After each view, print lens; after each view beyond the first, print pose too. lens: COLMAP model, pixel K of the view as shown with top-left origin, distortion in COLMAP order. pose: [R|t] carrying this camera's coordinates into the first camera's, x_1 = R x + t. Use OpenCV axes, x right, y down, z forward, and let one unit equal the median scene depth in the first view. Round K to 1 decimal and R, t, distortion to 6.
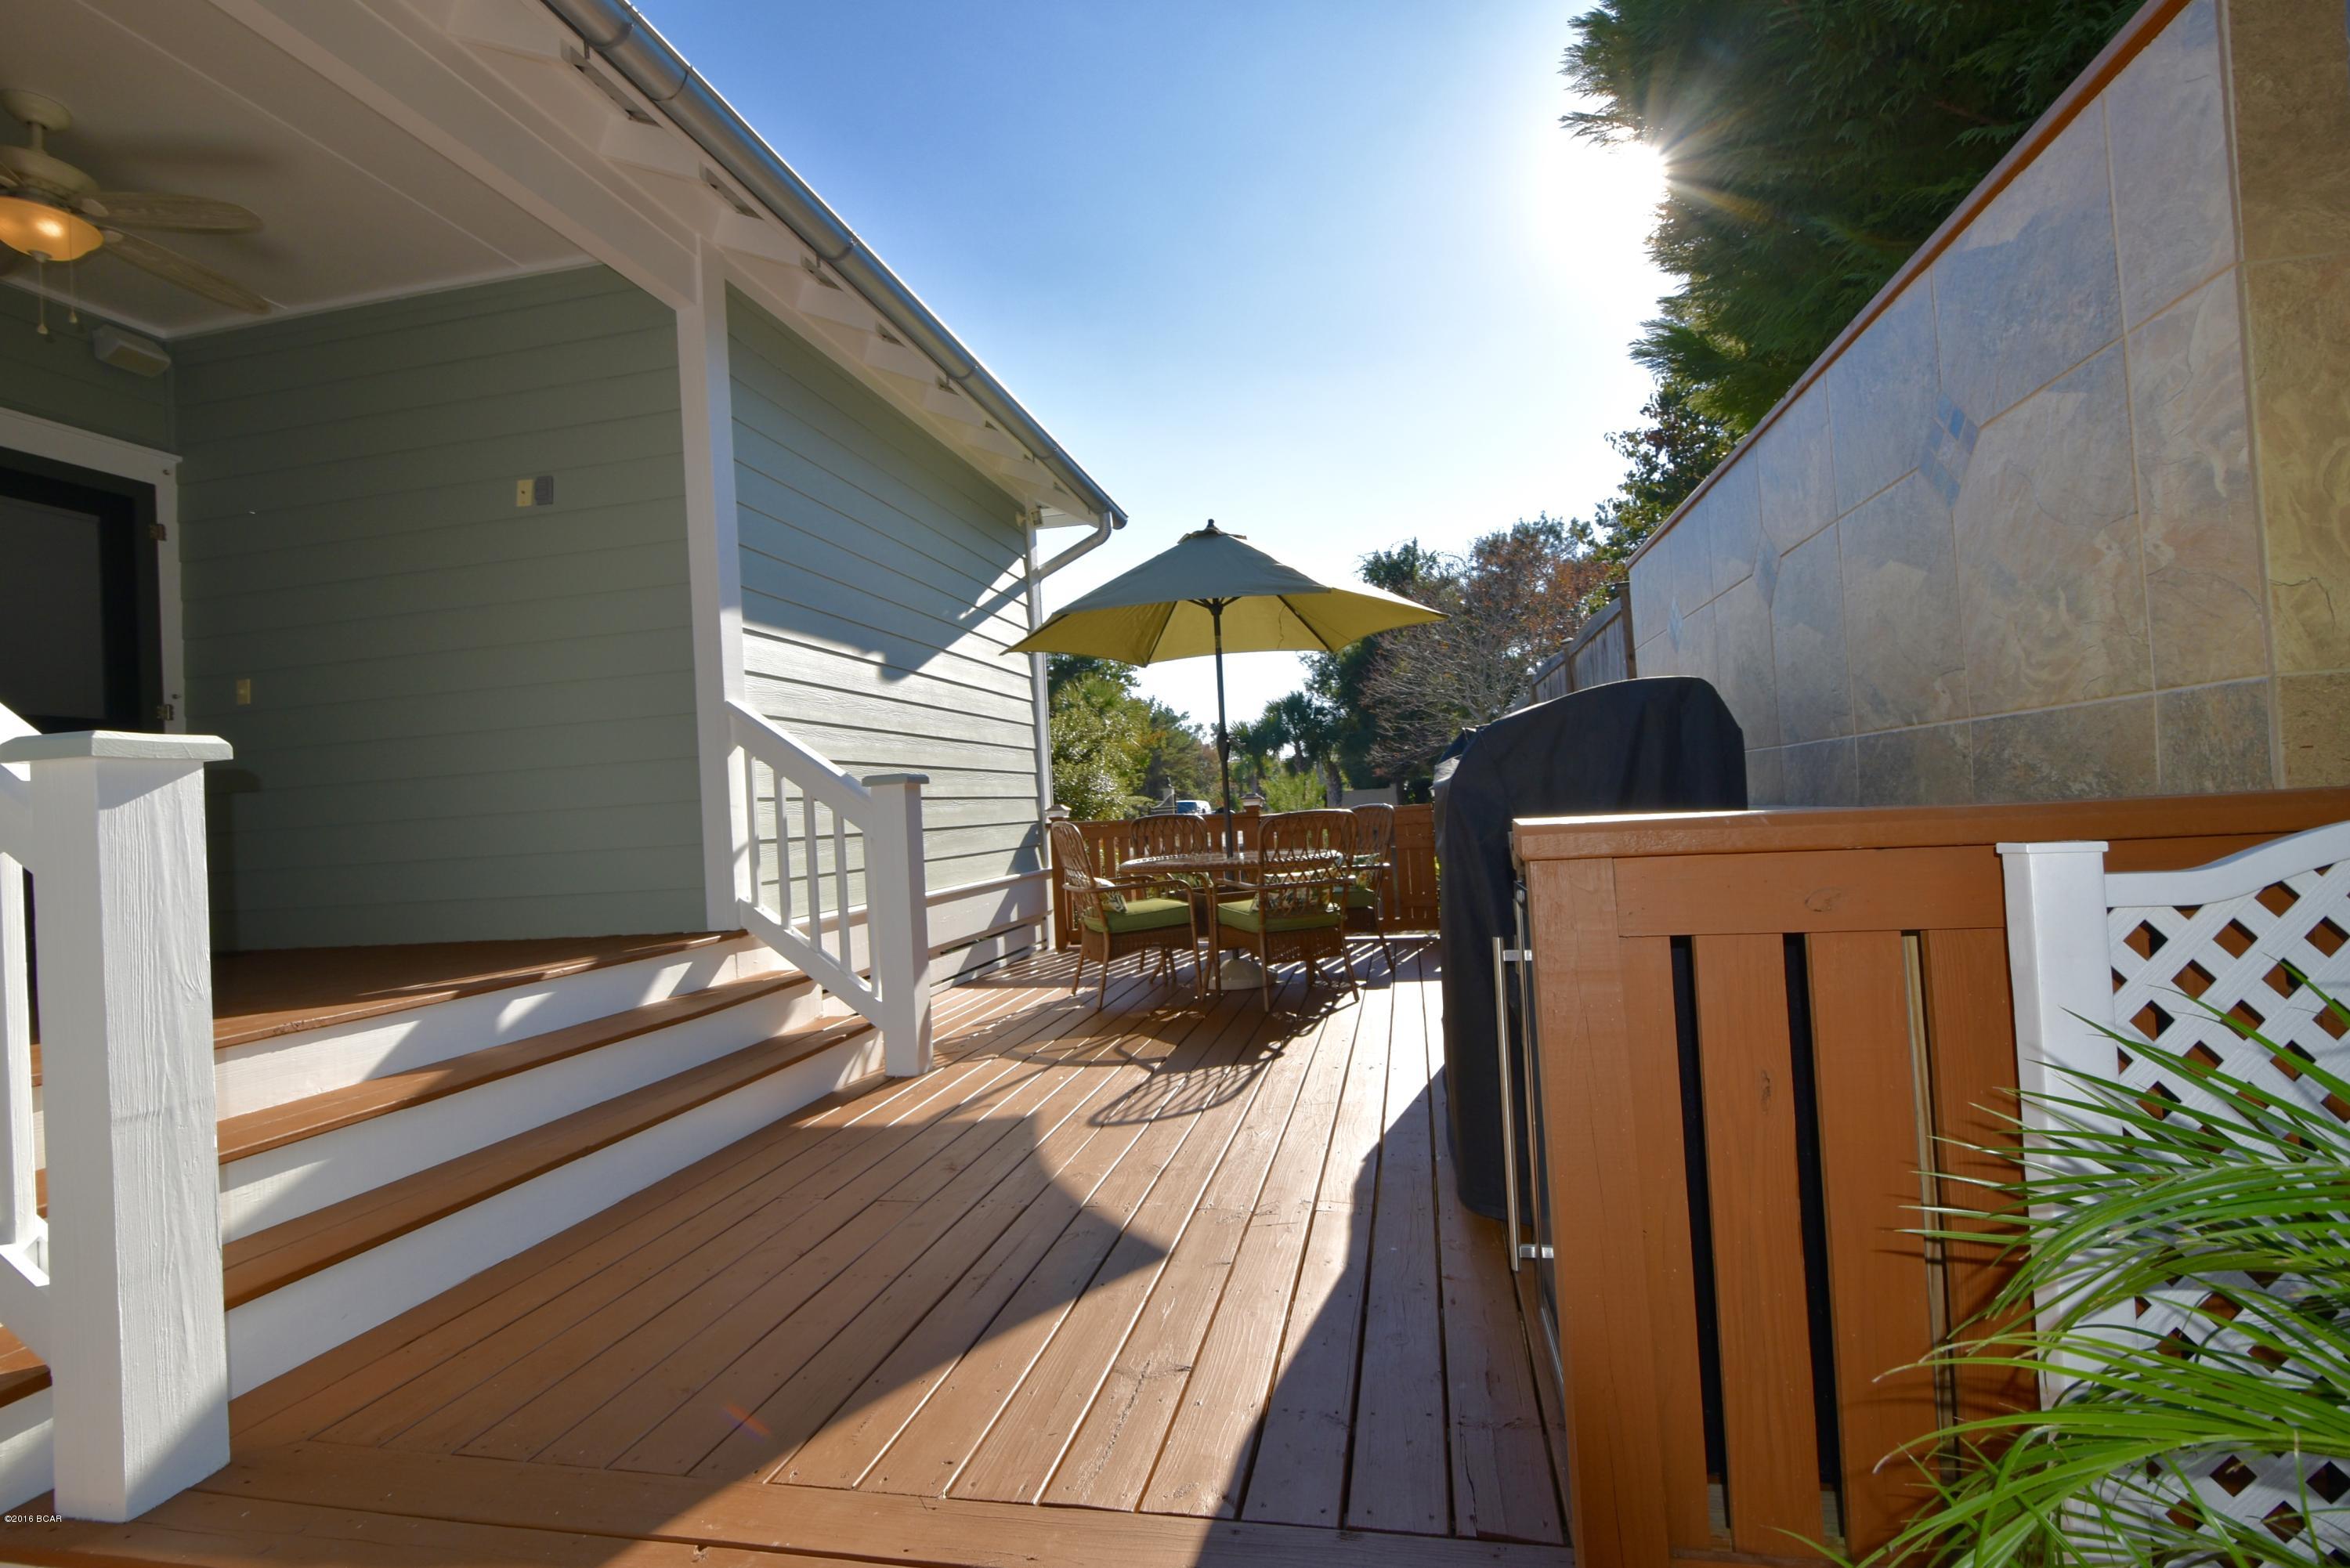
lens RADIAL K [[1039.7, 0, 1175.0], [0, 1039.7, 784.0], [0, 0, 1]] dist [0.001259, -0.000230]
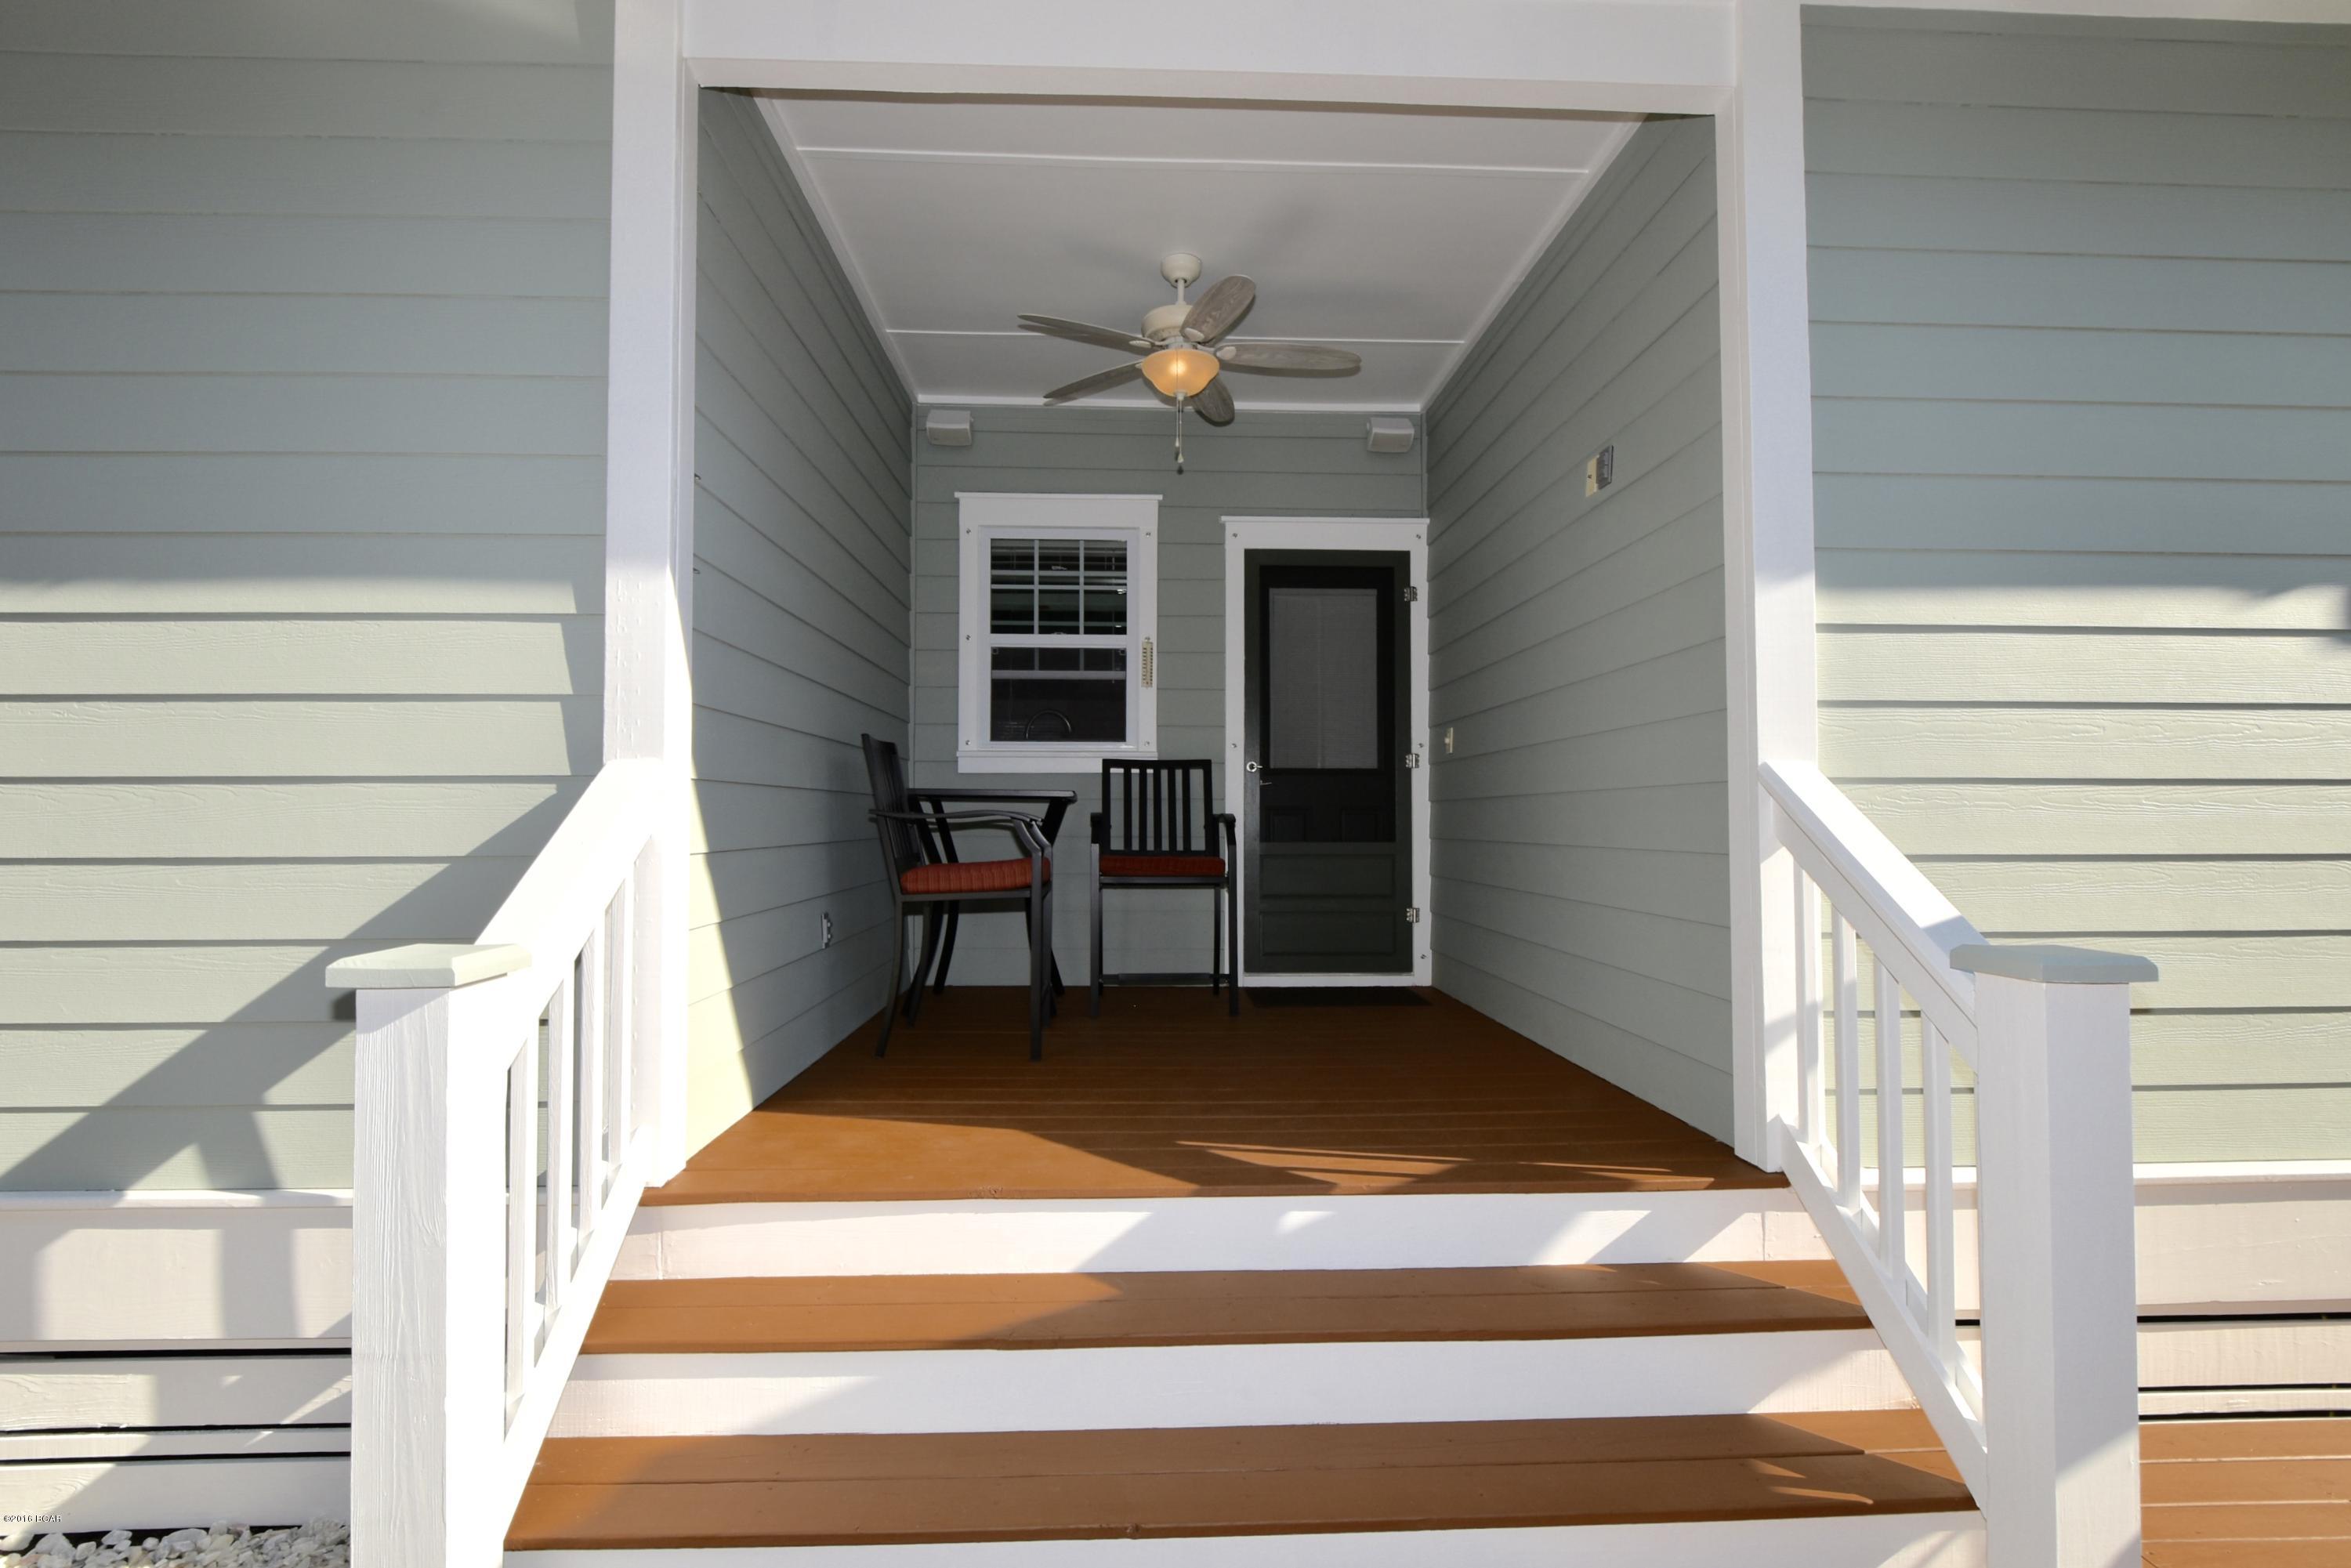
lens RADIAL K [[1072.6, 0, 1188.9], [0, 1072.6, 785.9], [0, 0, 1]] dist [0.004776, -0.000006]
pose [[0.253878, 0.024406, -0.966928, 0.055494], [0.009902, 0.999564, 0.027829, -0.085428], [0.967186, -0.016640, 0.253526, 0.549115]]
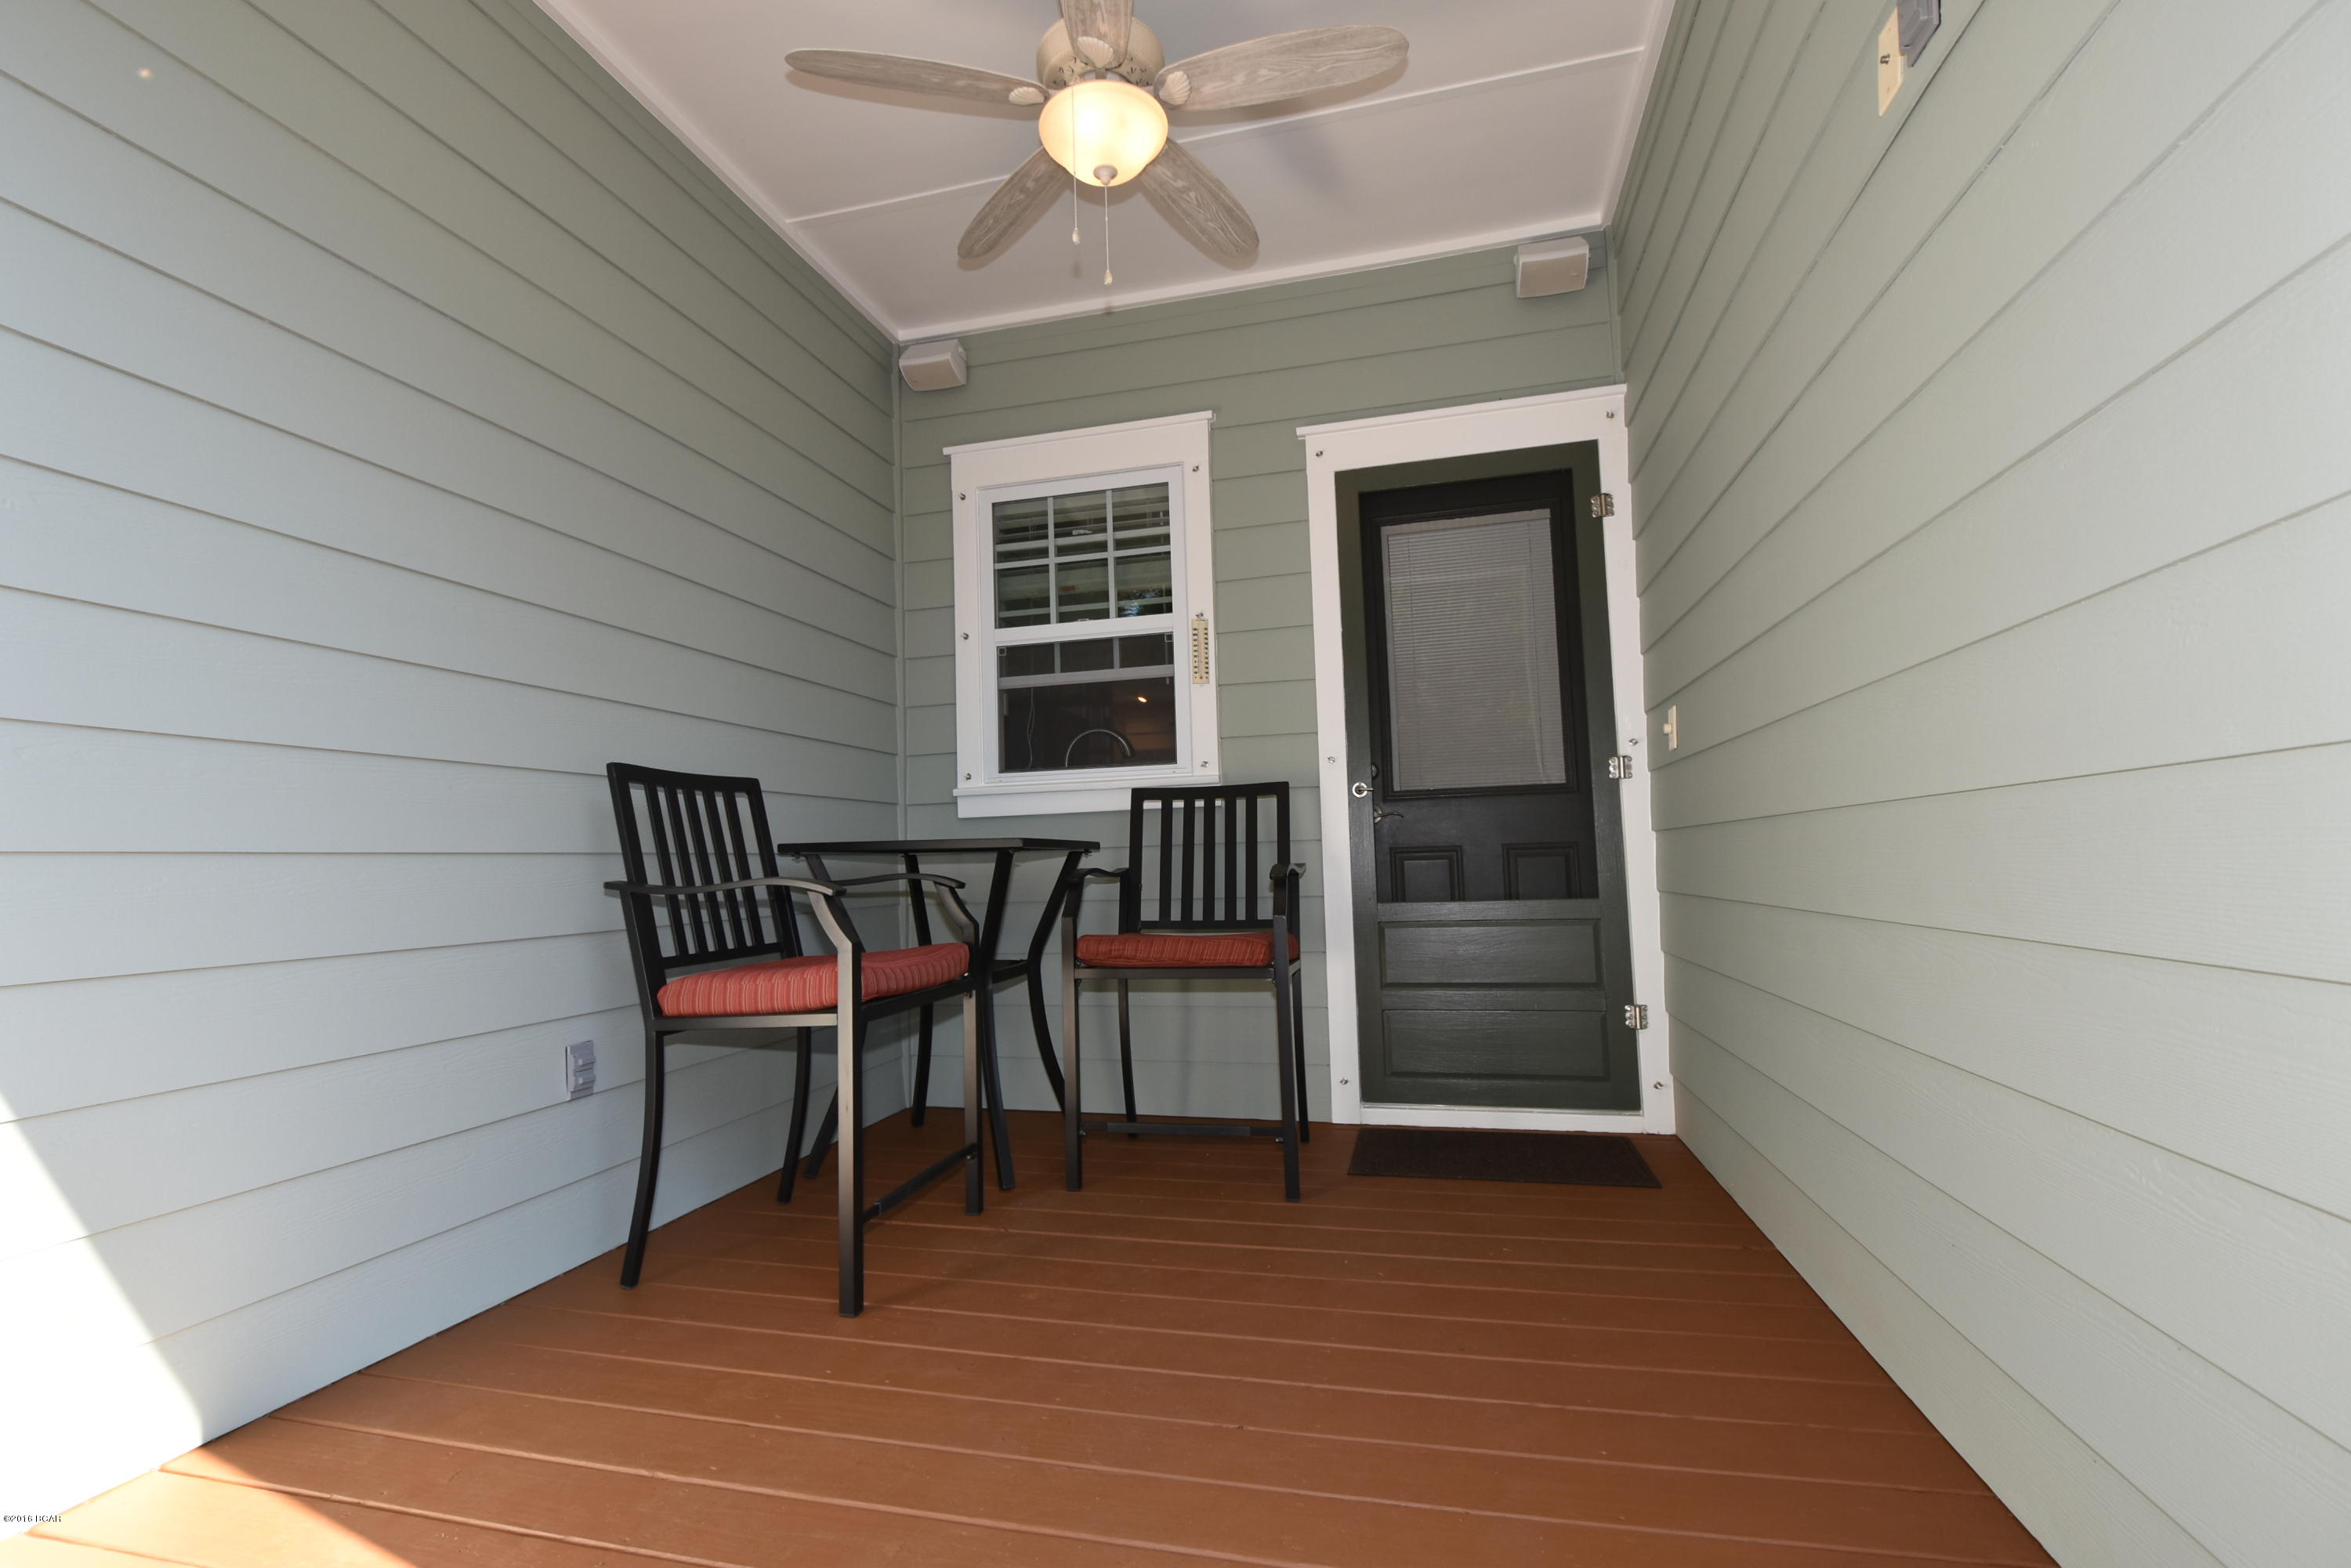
lens RADIAL K [[1040.2, 0, 1175.5], [0, 1040.2, 784.0], [0, 0, 1]] dist [0.001259, -0.000230]
pose [[-0.036738, -0.022970, -0.999061, -0.318770], [0.057668, 0.998021, -0.025066, -0.064938], [0.997660, -0.058534, -0.035341, 0.821045]]
